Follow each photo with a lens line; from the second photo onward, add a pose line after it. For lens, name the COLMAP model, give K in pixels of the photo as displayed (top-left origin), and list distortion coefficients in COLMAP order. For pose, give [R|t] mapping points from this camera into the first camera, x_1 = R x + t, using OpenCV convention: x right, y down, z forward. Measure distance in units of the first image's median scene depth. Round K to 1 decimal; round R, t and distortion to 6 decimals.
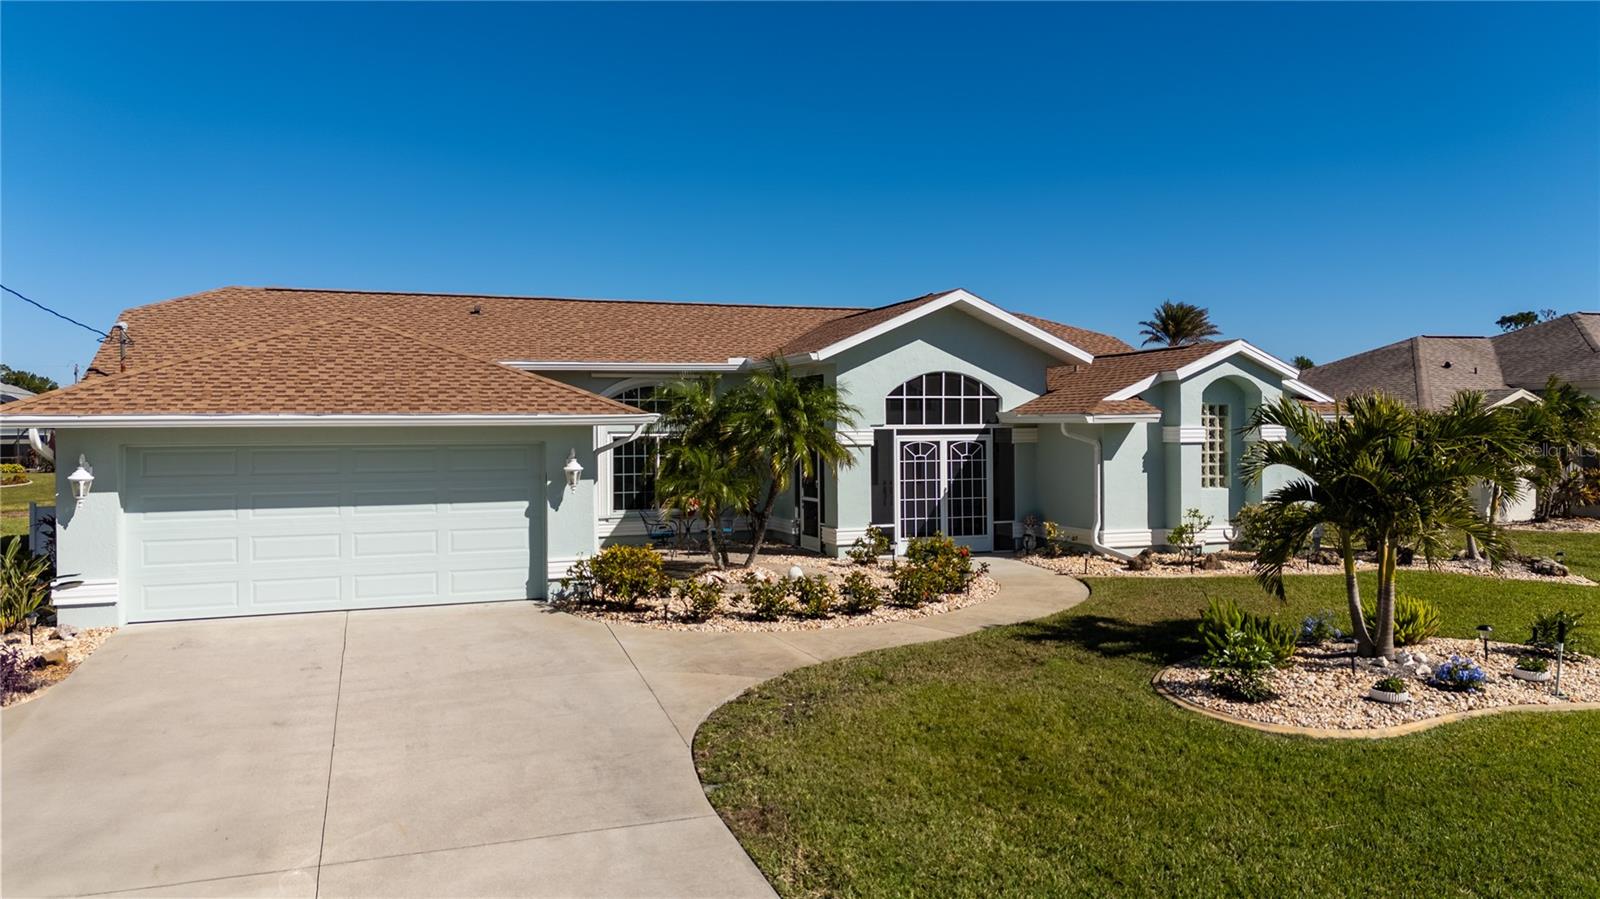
lens RADIAL K [[1172.5, 0, 800.0], [0, 1172.5, 449.5], [0, 0, 1]] dist [0.091734, -0.107520]
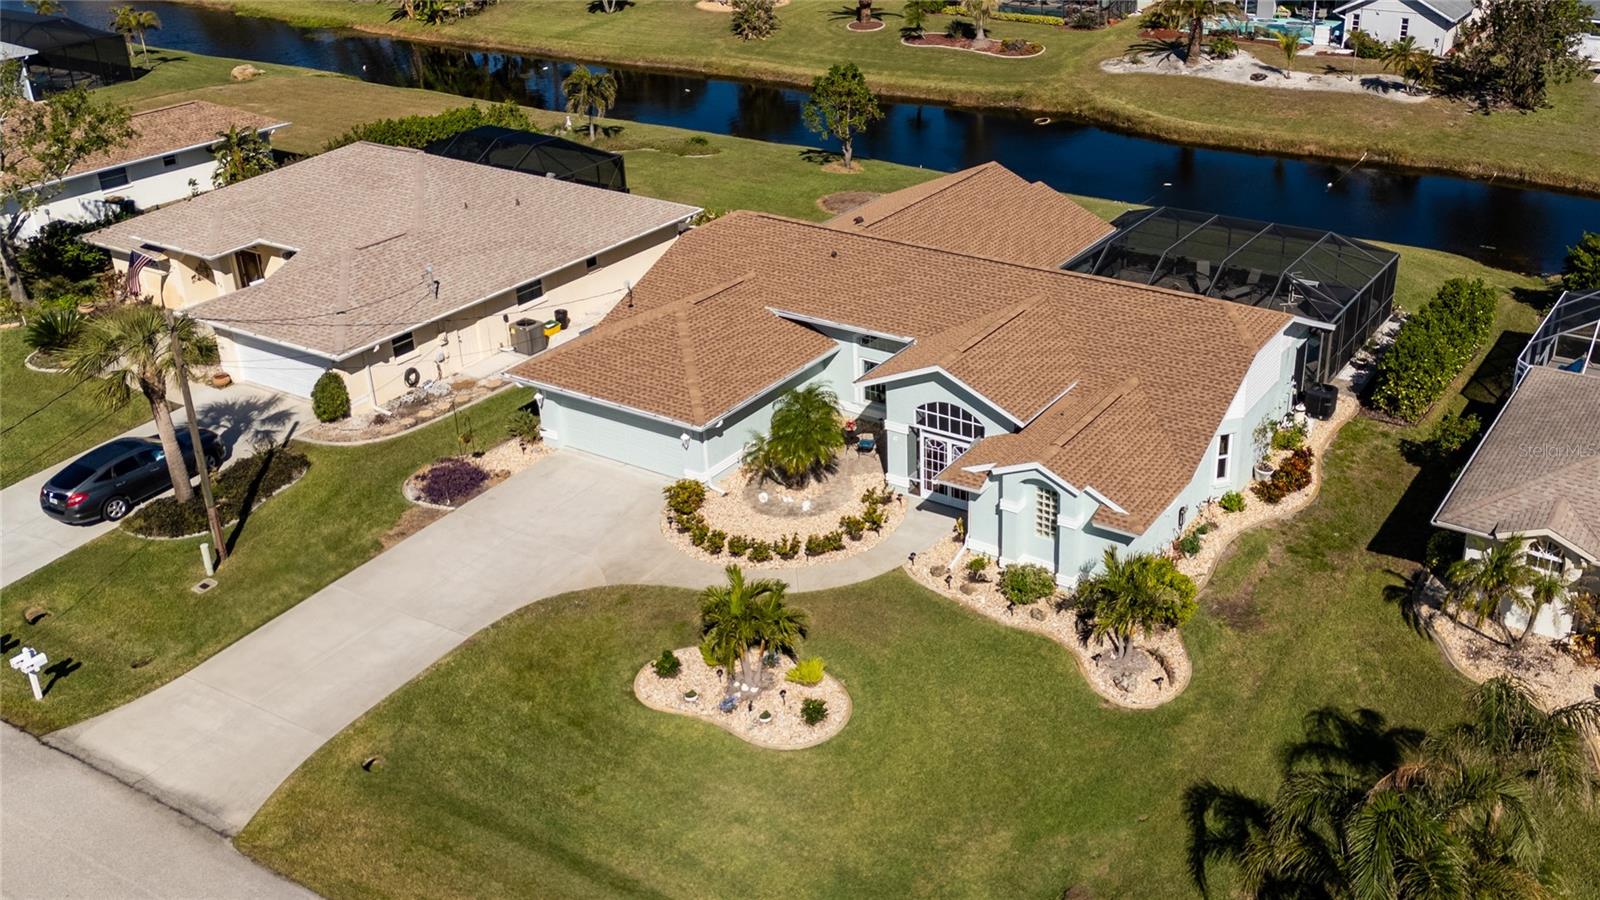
lens RADIAL K [[1479.0, 0, 964.2], [0, 1479.0, 391.6], [0, 0, 1]] dist [0.175414, -0.518670]
pose [[0.642467, 0.323996, -0.694451, 1.540062], [-0.015390, 0.911496, 0.411021, -0.914927], [0.766159, -0.253380, 0.590592, -0.146372]]
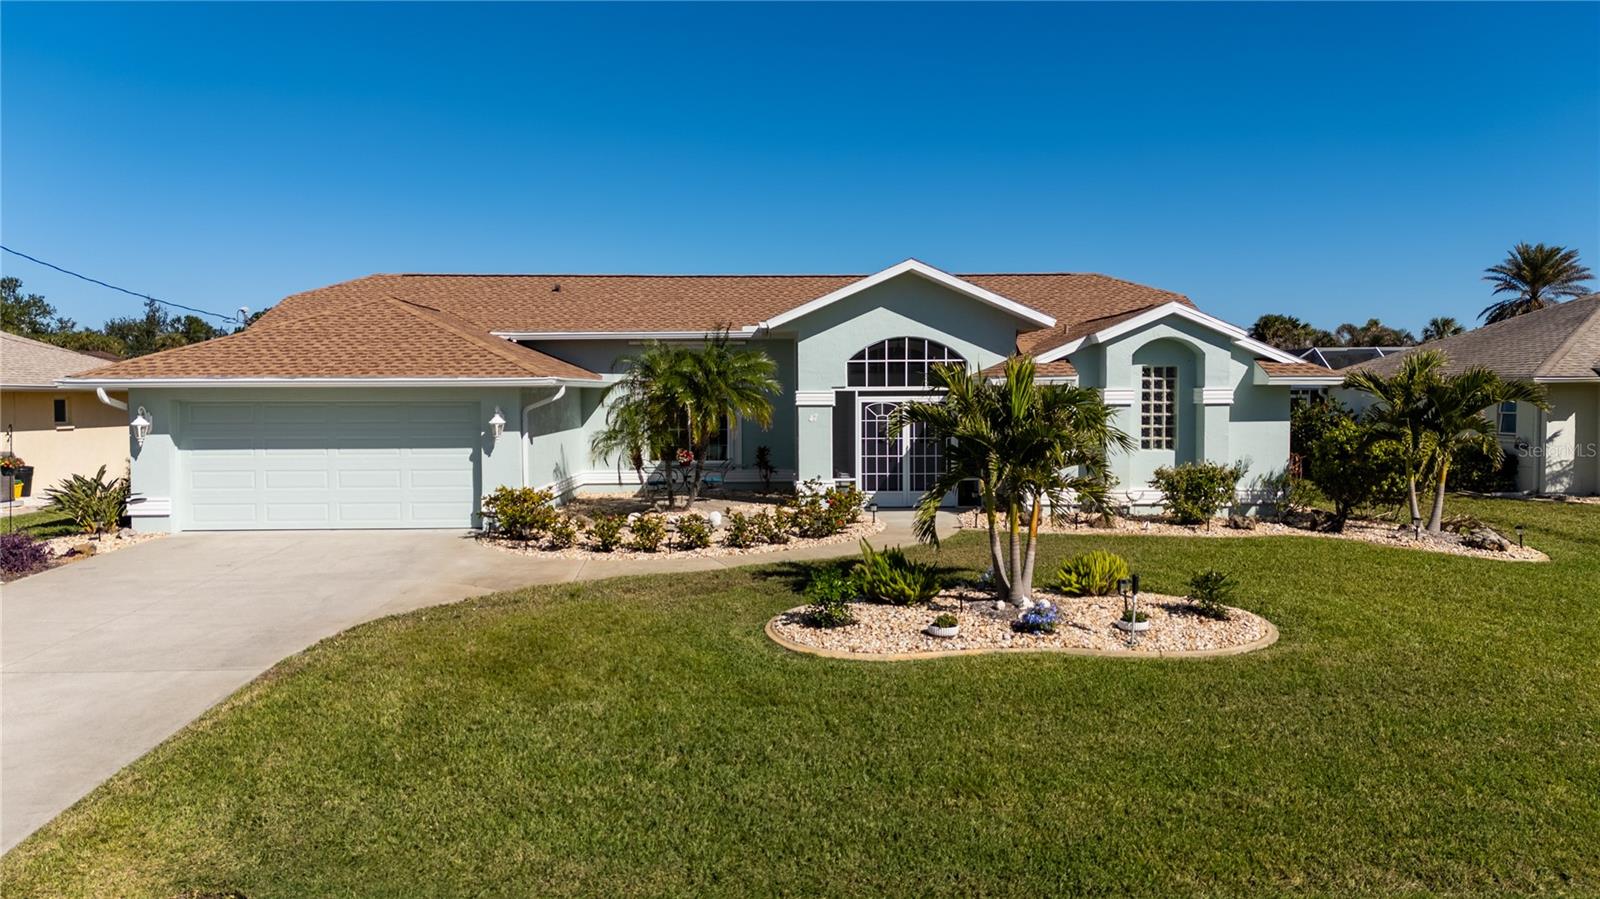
lens RADIAL K [[1172.5, 0, 800.0], [0, 1172.5, 449.5], [0, 0, 1]] dist [0.091734, -0.107520]
pose [[0.947649, 0.018696, -0.318766, 0.383187], [-0.007806, 0.999343, 0.035406, -0.001048], [0.319218, -0.031064, 0.947172, -0.044841]]
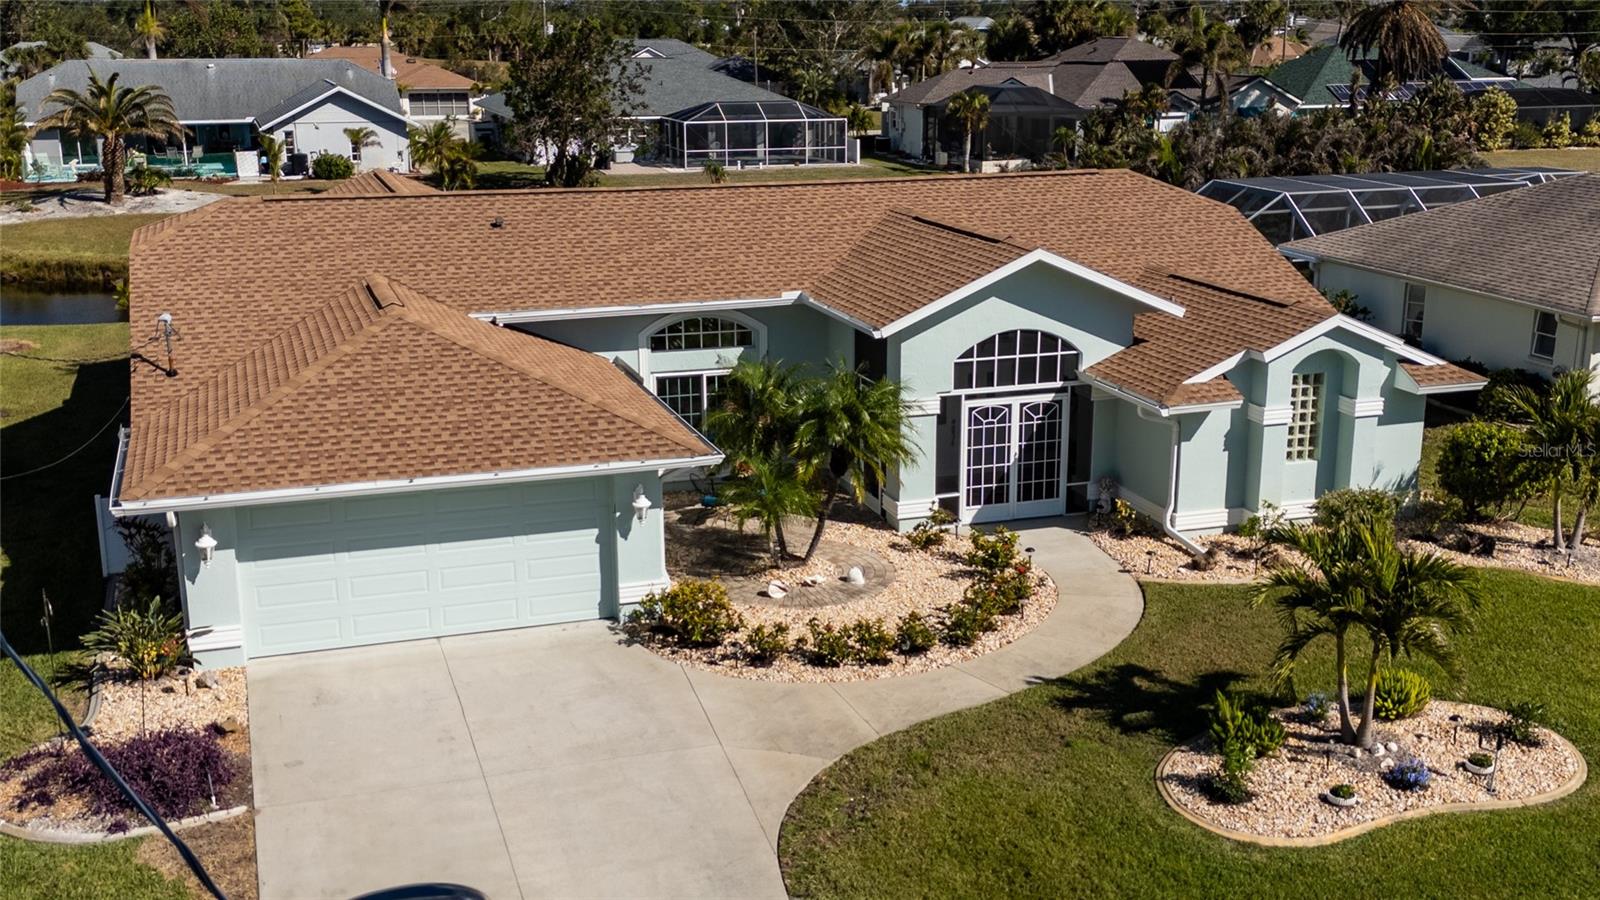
lens RADIAL K [[1719.6, 0, 810.5], [0, 1719.6, 526.8], [0, 0, 1]] dist [0.108672, -0.172171]
pose [[0.999643, 0.012740, -0.023471, -0.006949], [-0.005871, 0.962219, 0.272212, -0.291564], [0.026052, -0.271977, 0.961951, -0.350965]]
